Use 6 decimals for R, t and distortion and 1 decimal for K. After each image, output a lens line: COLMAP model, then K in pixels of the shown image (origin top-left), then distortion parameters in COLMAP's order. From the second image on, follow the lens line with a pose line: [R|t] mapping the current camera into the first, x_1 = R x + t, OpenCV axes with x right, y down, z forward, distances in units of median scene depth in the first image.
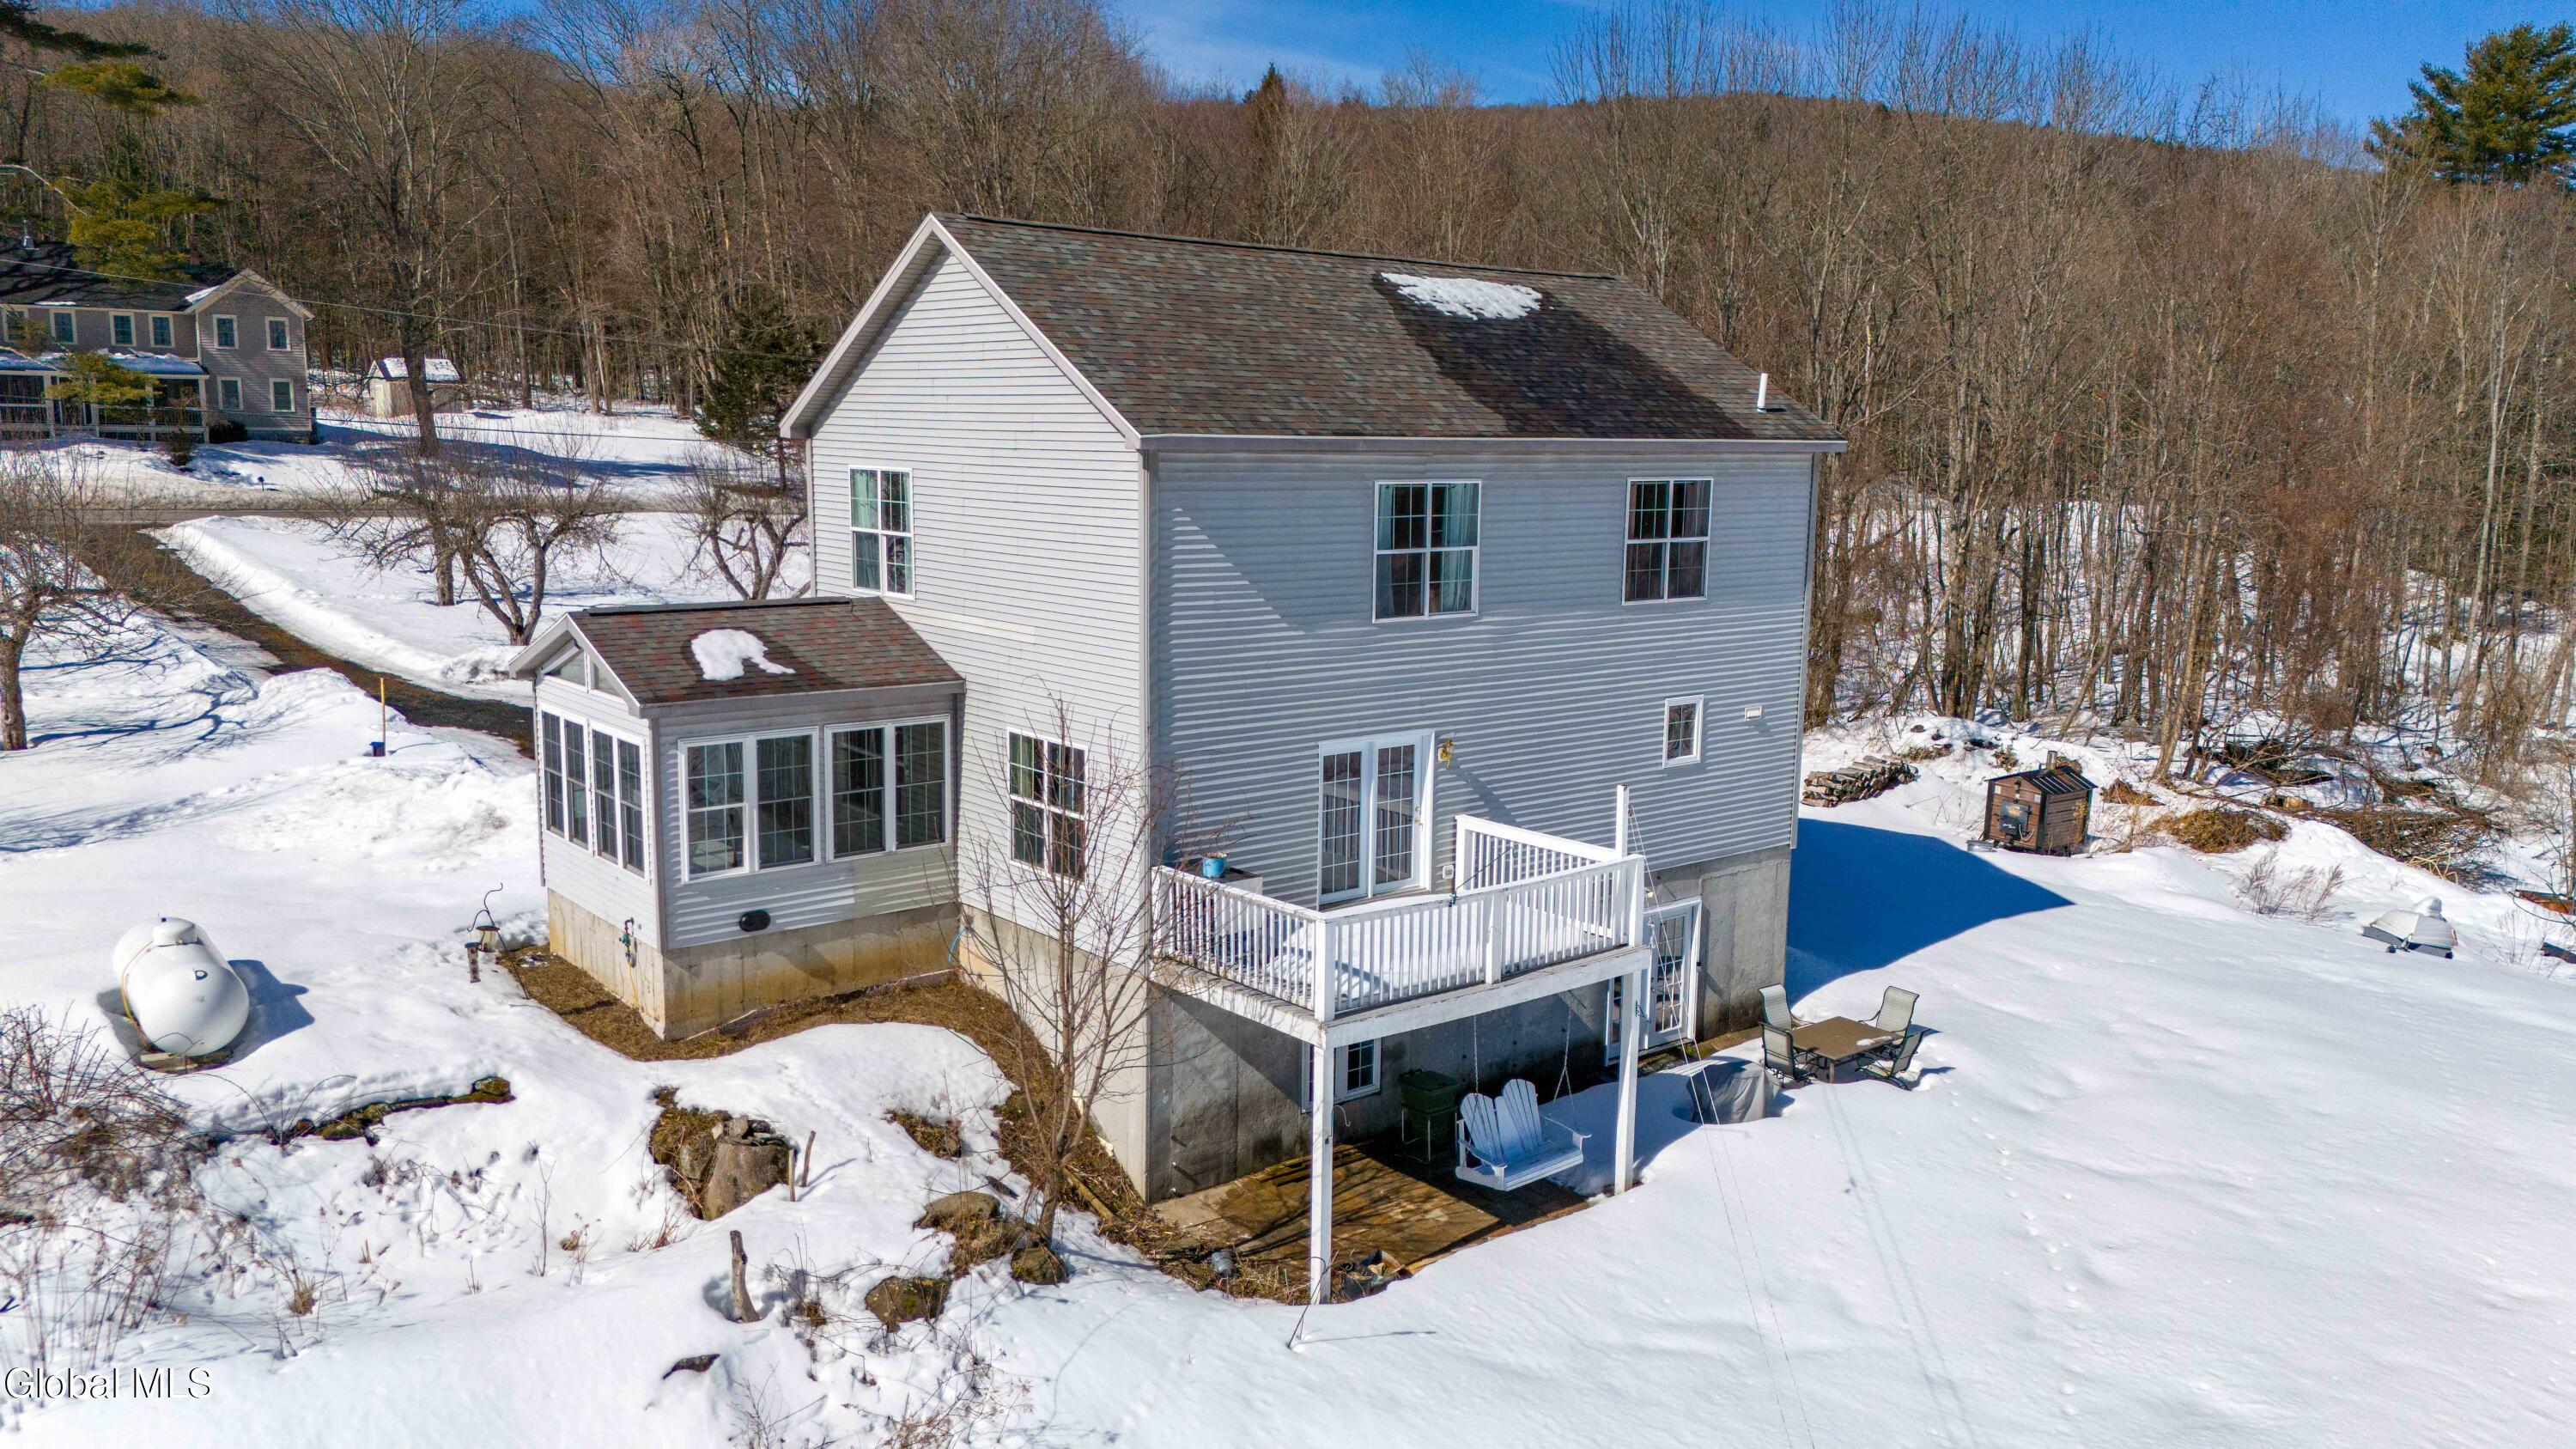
lens RADIAL K [[1975.5, 0, 1307.8], [0, 1975.5, 728.4], [0, 0, 1]] dist [0.078860, -0.091248]
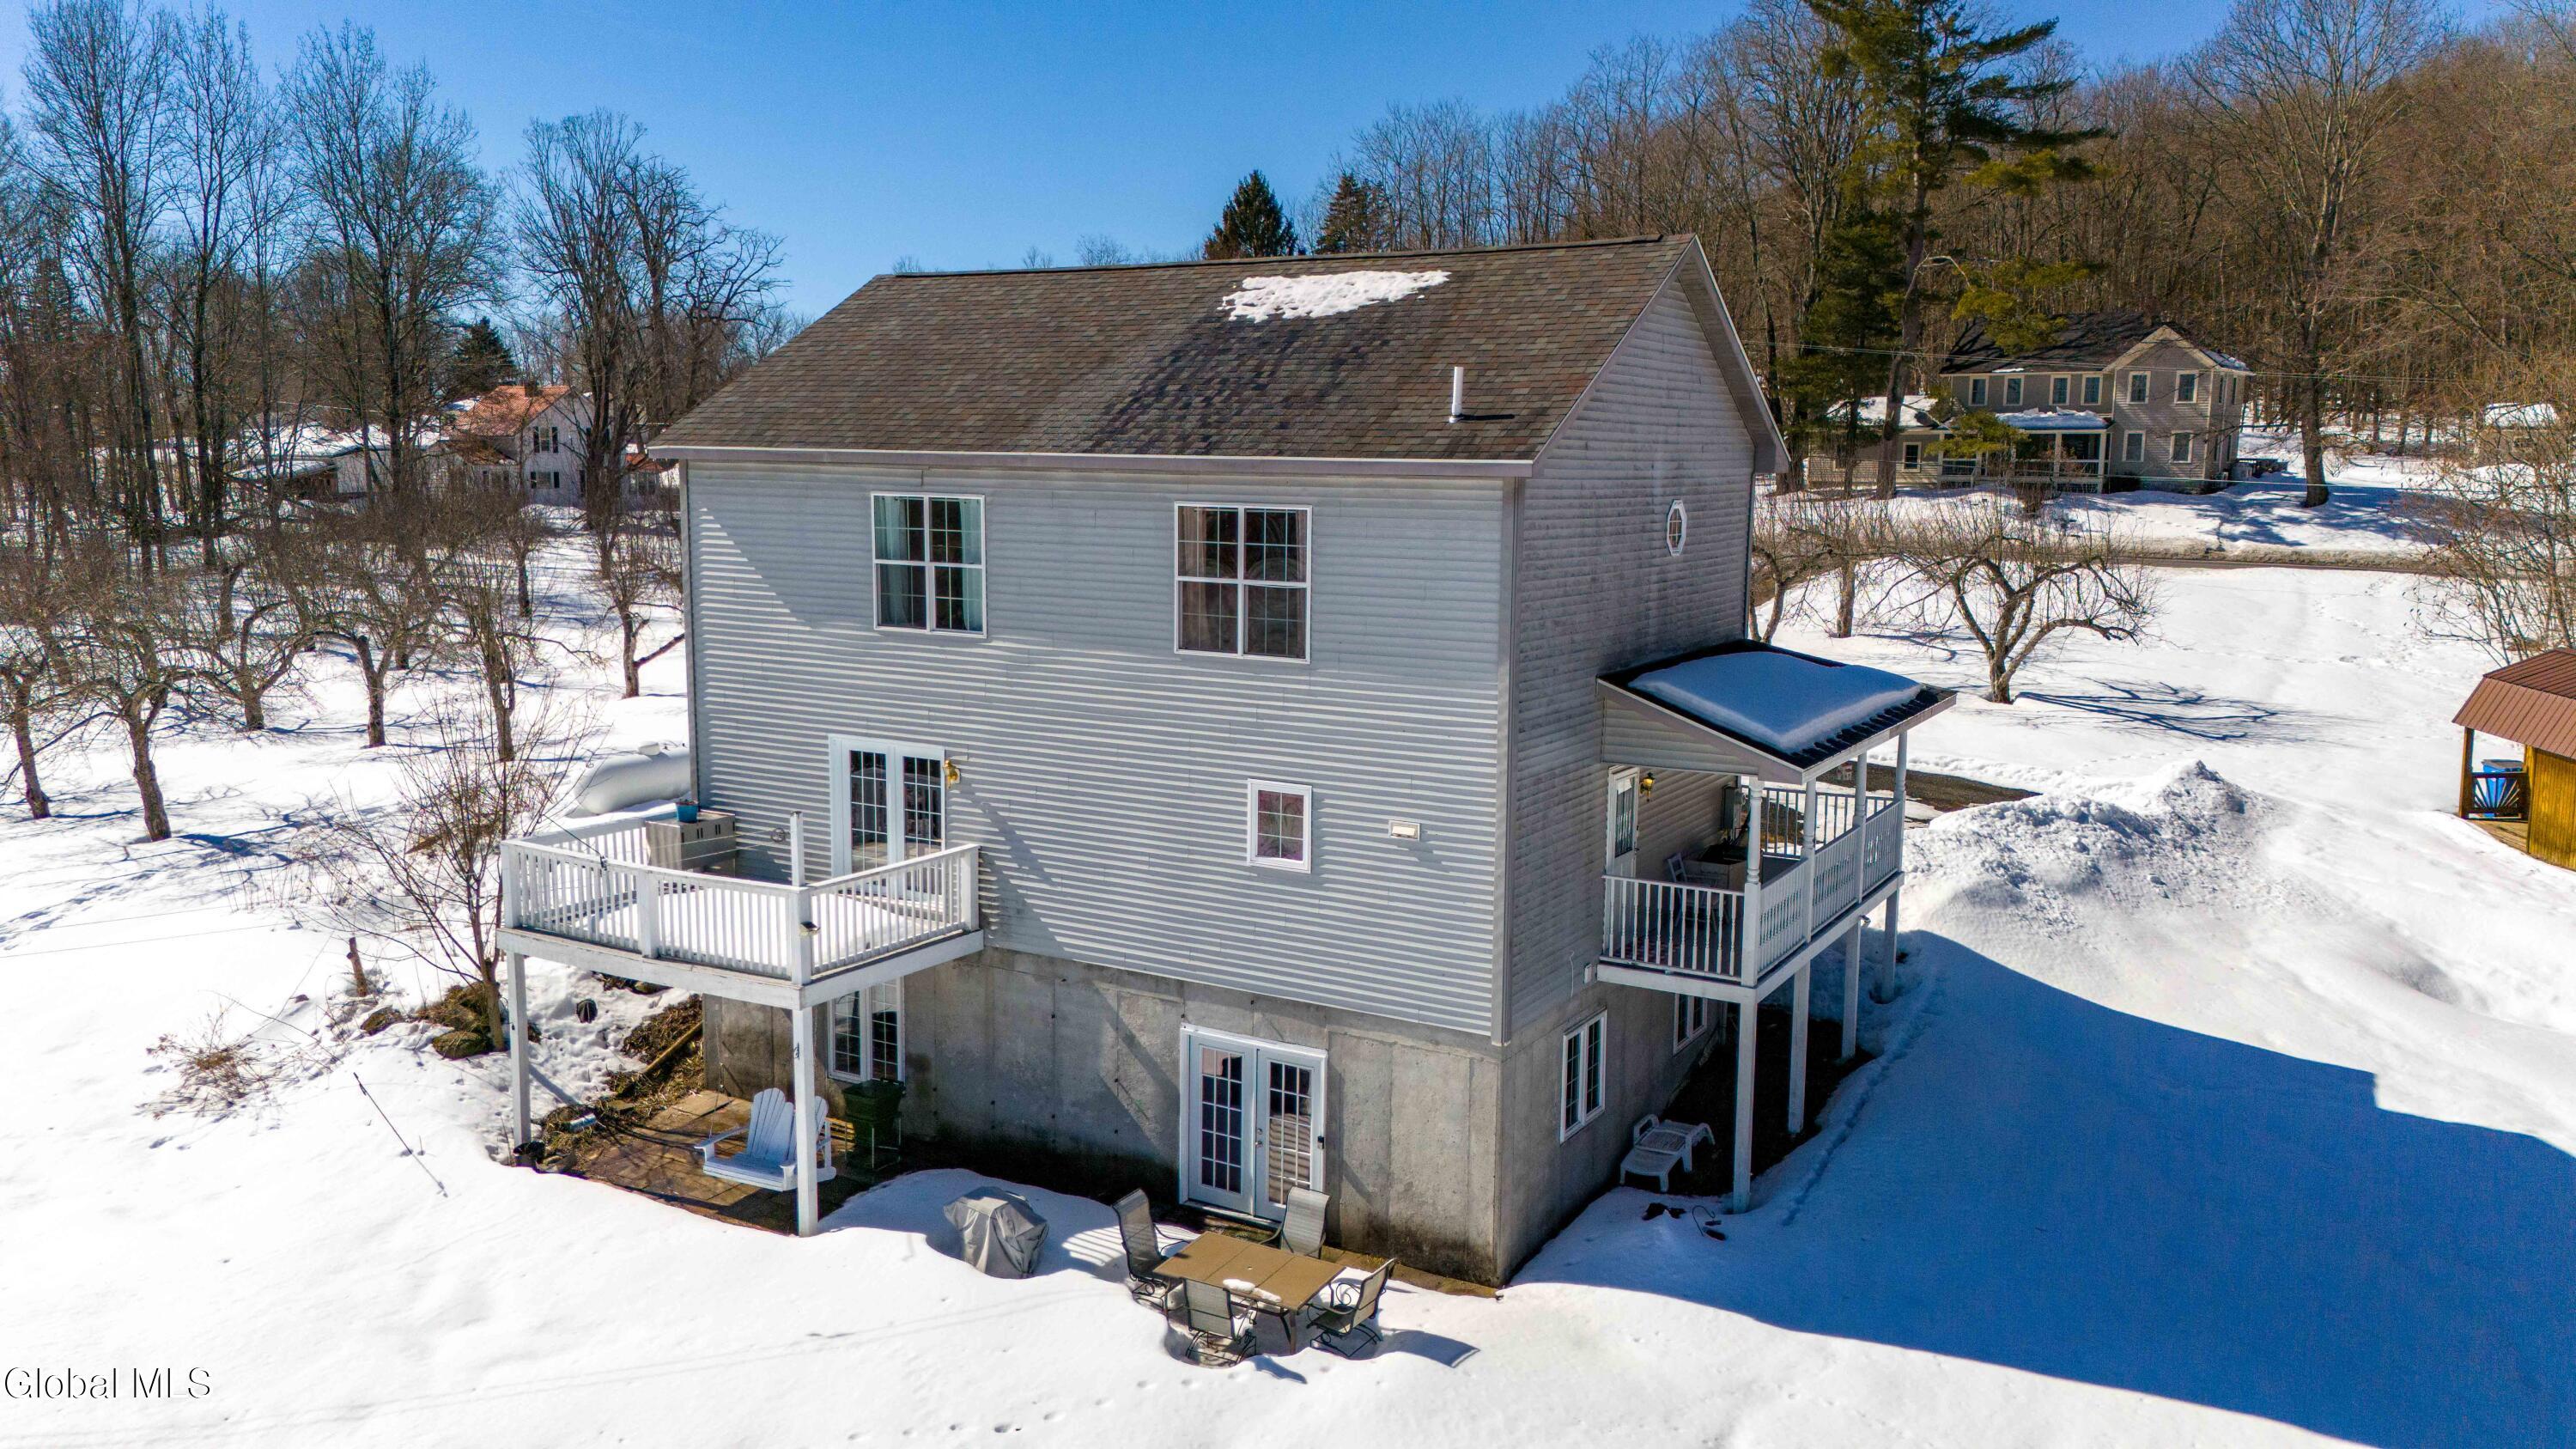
lens RADIAL K [[1975.5, 0, 1307.8], [0, 1975.5, 728.4], [0, 0, 1]] dist [0.078860, -0.091248]
pose [[0.306924, 0.120163, -0.944118, 0.953842], [-0.150961, 0.985586, 0.076365, -0.101259], [0.939685, 0.119087, 0.320639, 0.775313]]
